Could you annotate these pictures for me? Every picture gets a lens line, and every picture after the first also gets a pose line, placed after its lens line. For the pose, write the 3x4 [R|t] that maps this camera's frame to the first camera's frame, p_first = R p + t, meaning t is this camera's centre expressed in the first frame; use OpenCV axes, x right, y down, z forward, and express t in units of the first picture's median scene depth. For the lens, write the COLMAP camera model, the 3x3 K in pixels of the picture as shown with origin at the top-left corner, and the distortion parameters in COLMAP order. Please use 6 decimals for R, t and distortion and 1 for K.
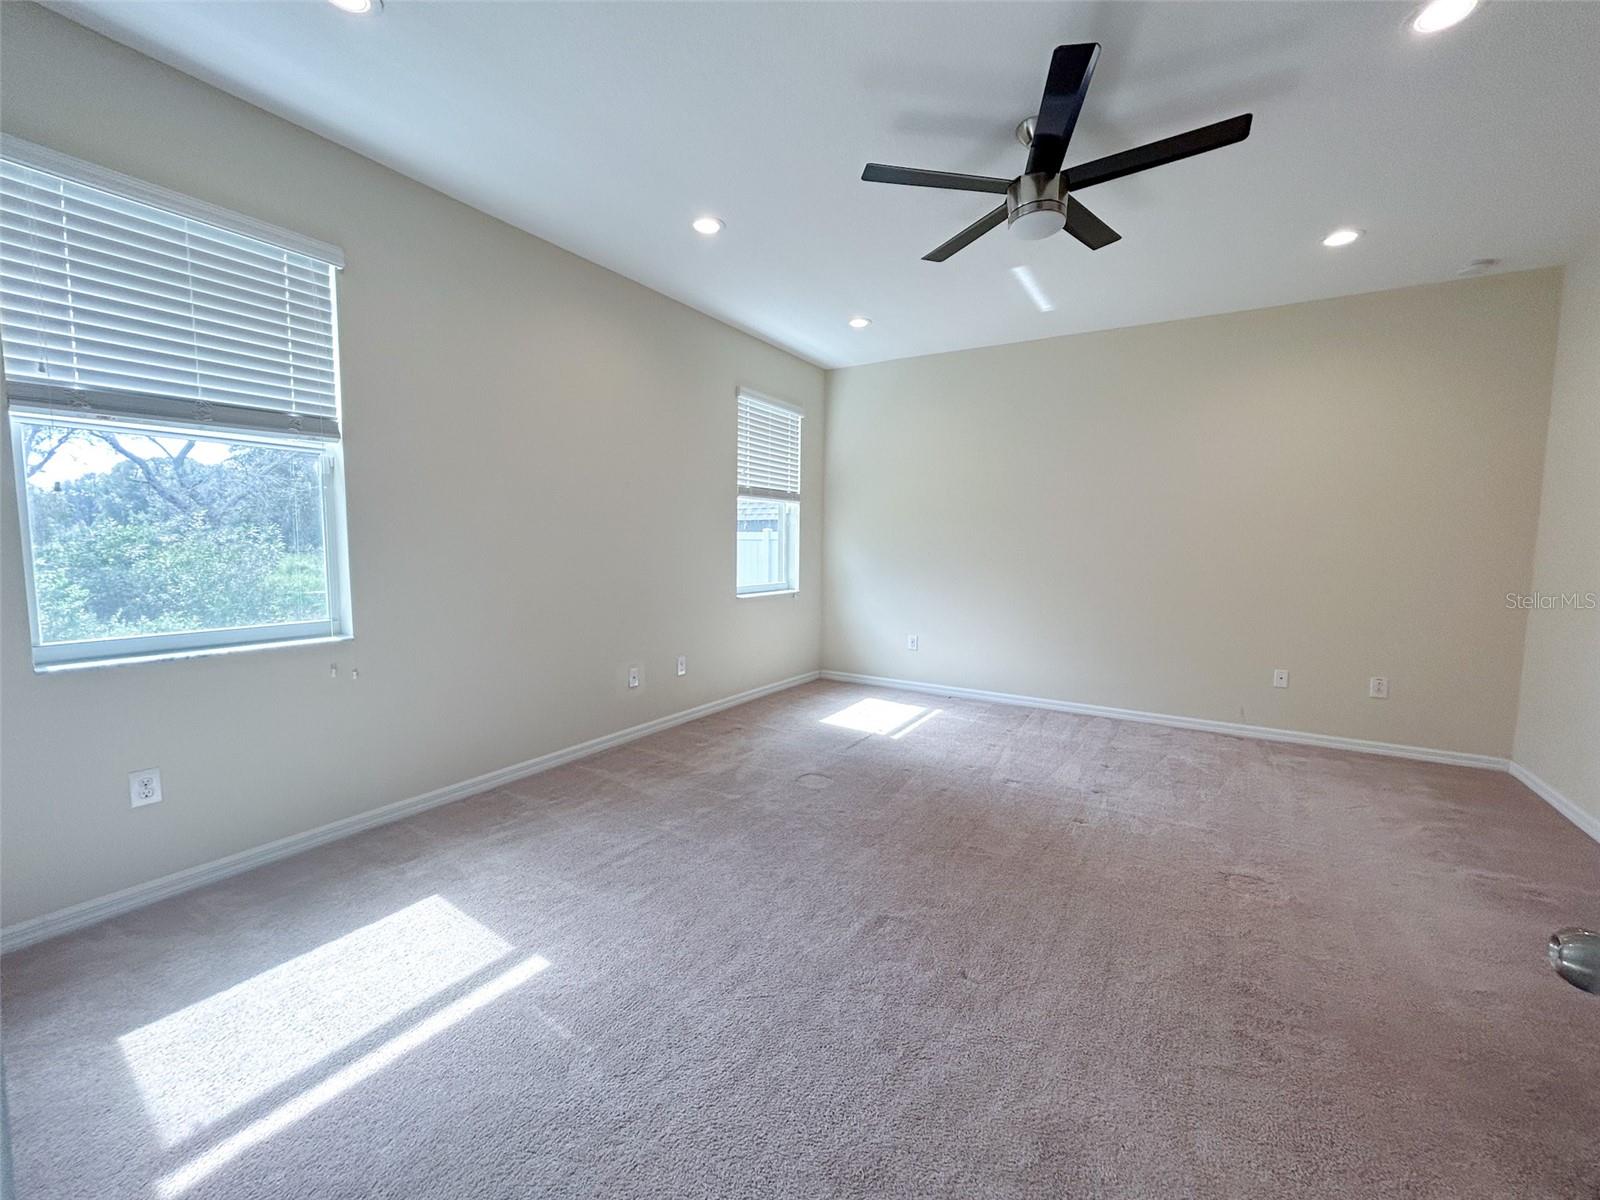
lens RADIAL K [[650.8, 0, 800.1], [0, 650.8, 594.4], [0, 0, 1]] dist [-0.002277, 0.001406]
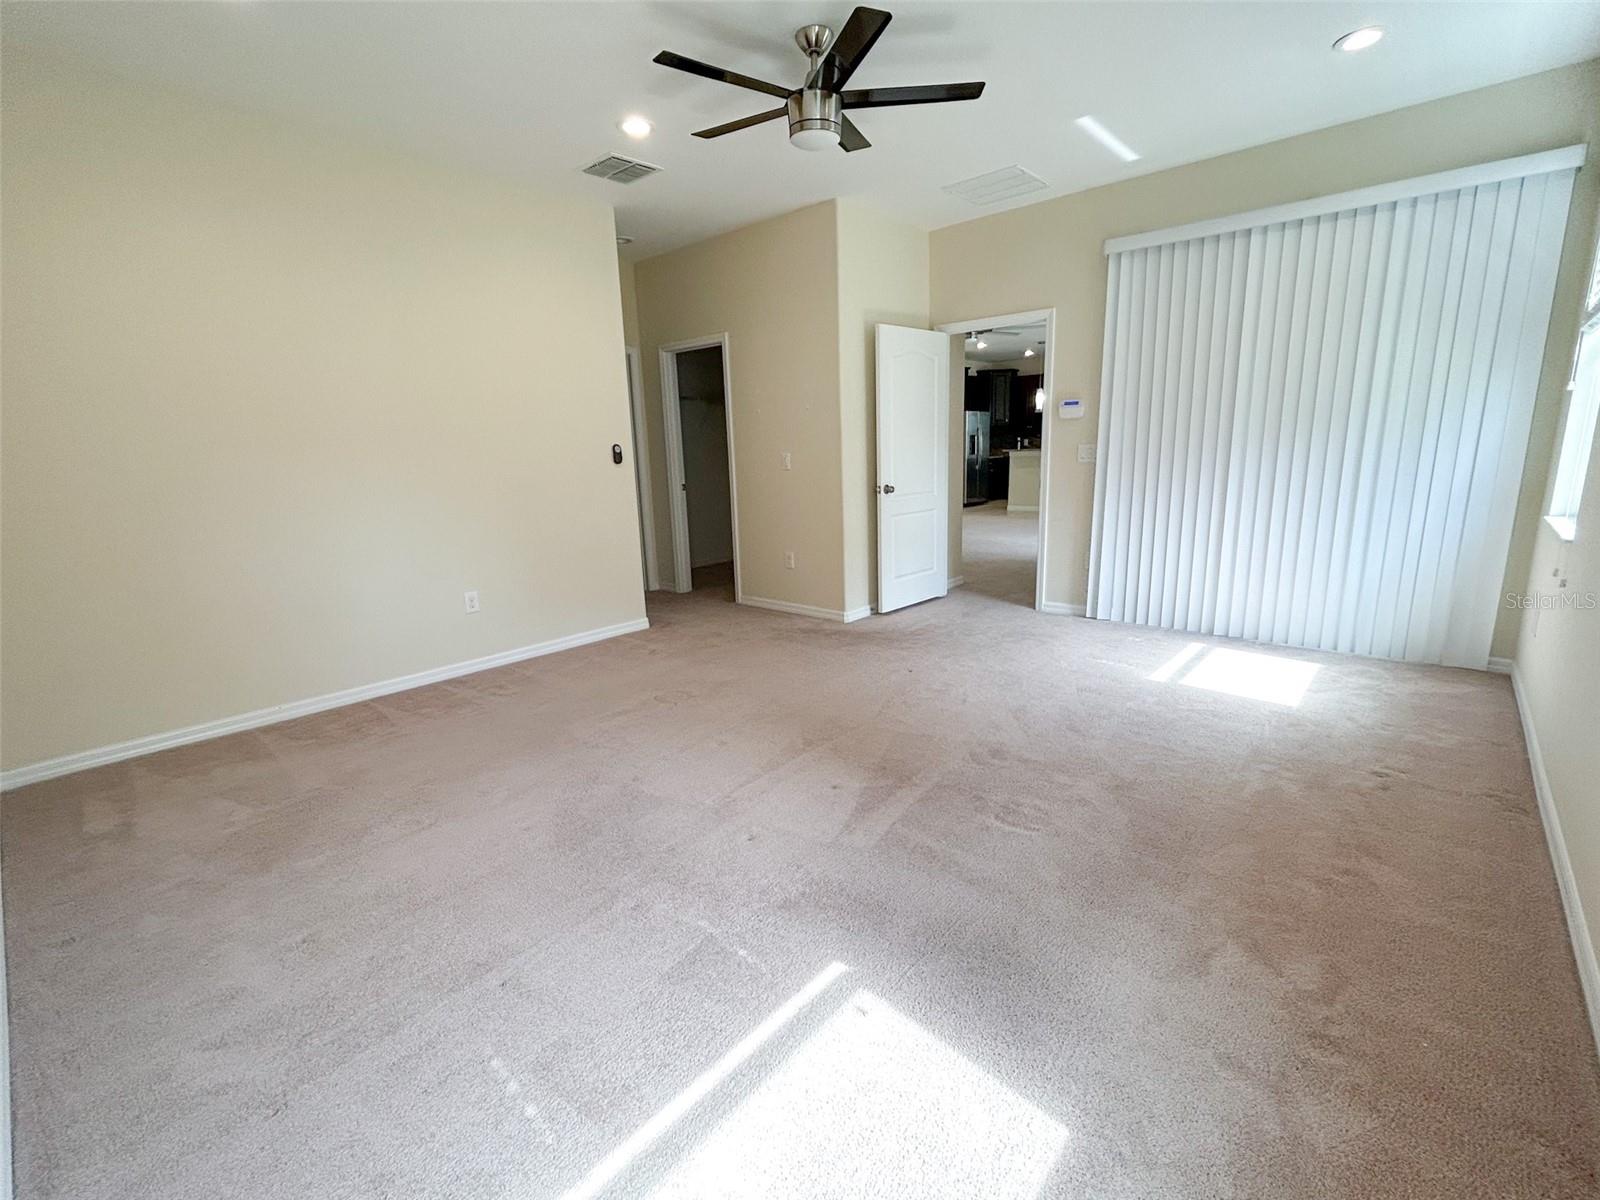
lens RADIAL K [[709.3, 0, 802.5], [0, 709.3, 602.5], [0, 0, 1]] dist [0.000070, -0.000153]
pose [[-0.985372, -0.021734, 0.169028, 0.107803], [0.029936, 0.954338, 0.297226, -0.114080], [-0.167769, 0.297938, -0.939727, 1.414474]]
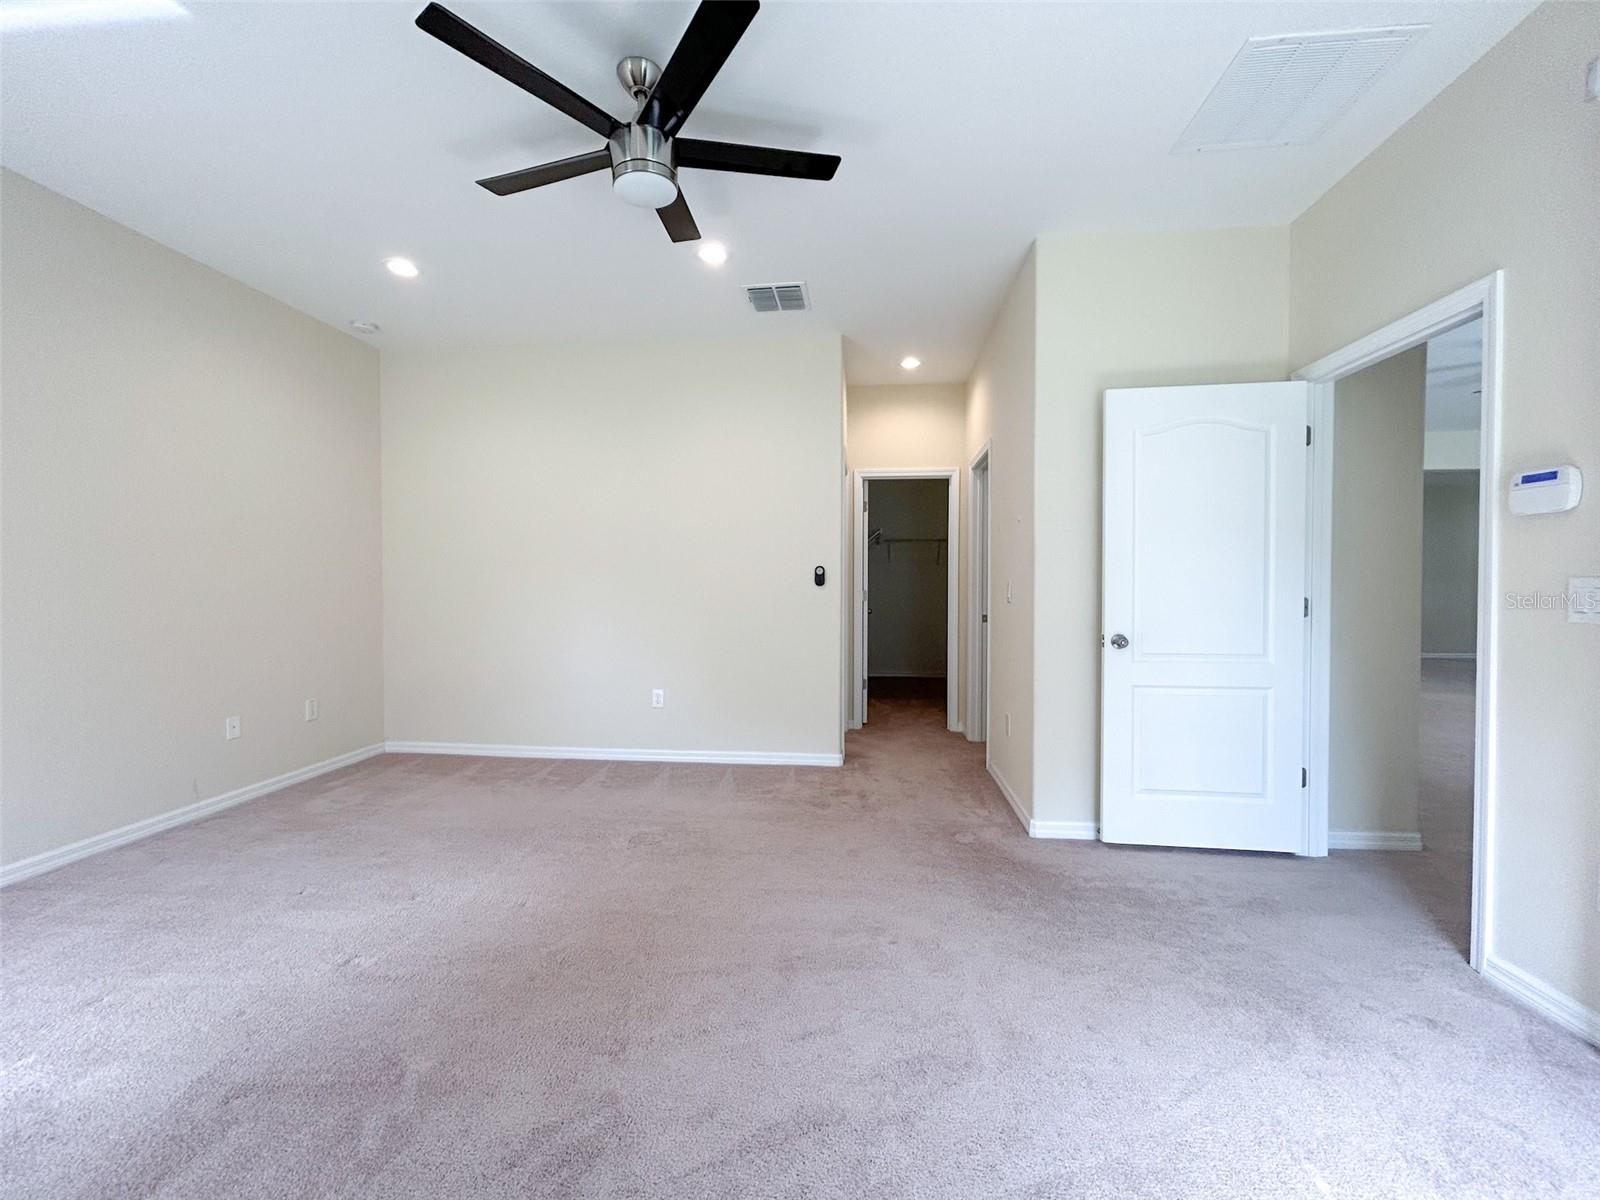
lens RADIAL K [[650.8, 0, 803.1], [0, 650.8, 599.9], [0, 0, 1]] dist [-0.002277, 0.001406]
pose [[-0.441115, -0.035871, 0.896733, -0.316377], [0.064216, 0.995378, 0.071405, -0.044331], [-0.895150, 0.089083, -0.436773, 0.750794]]
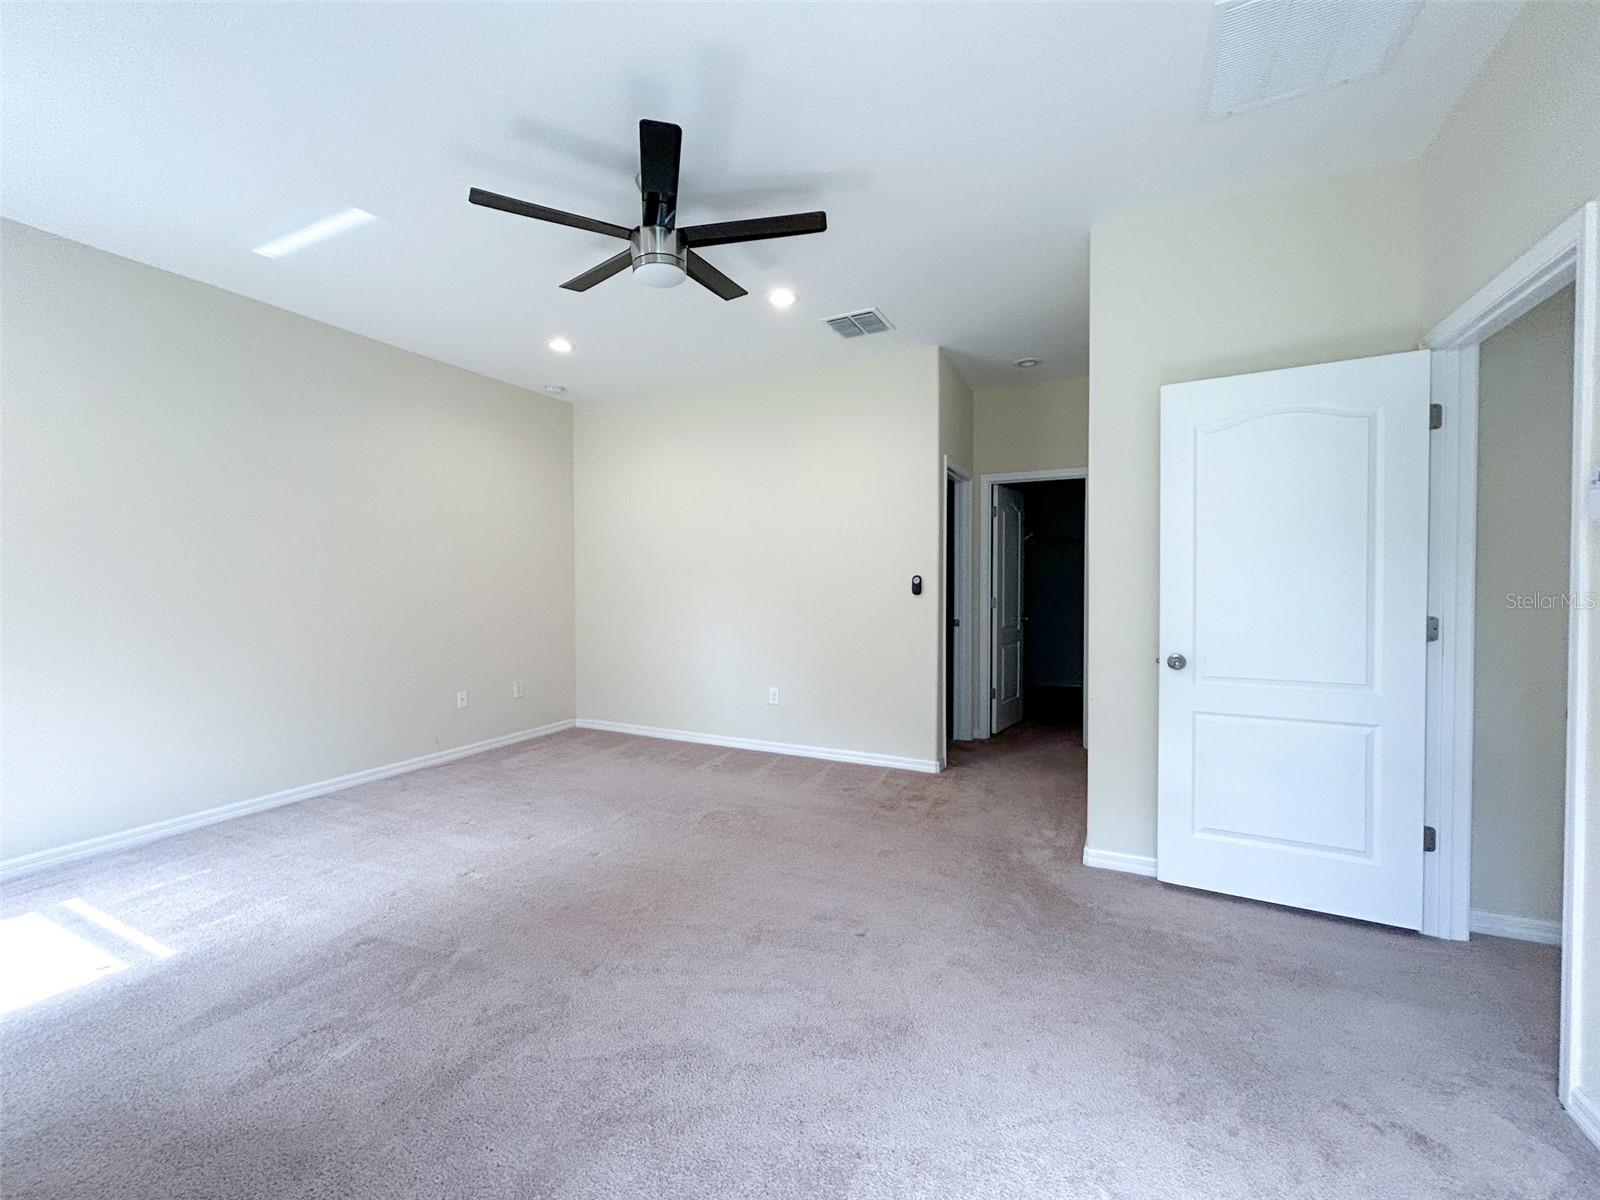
lens RADIAL K [[650.8, 0, 801.4], [0, 650.8, 600.8], [0, 0, 1]] dist [-0.002277, 0.001406]
pose [[-0.100145, -0.040466, 0.994150, -0.436763], [0.080525, 0.995565, 0.048635, -0.048332], [-0.991709, 0.084924, -0.096443, 0.556362]]
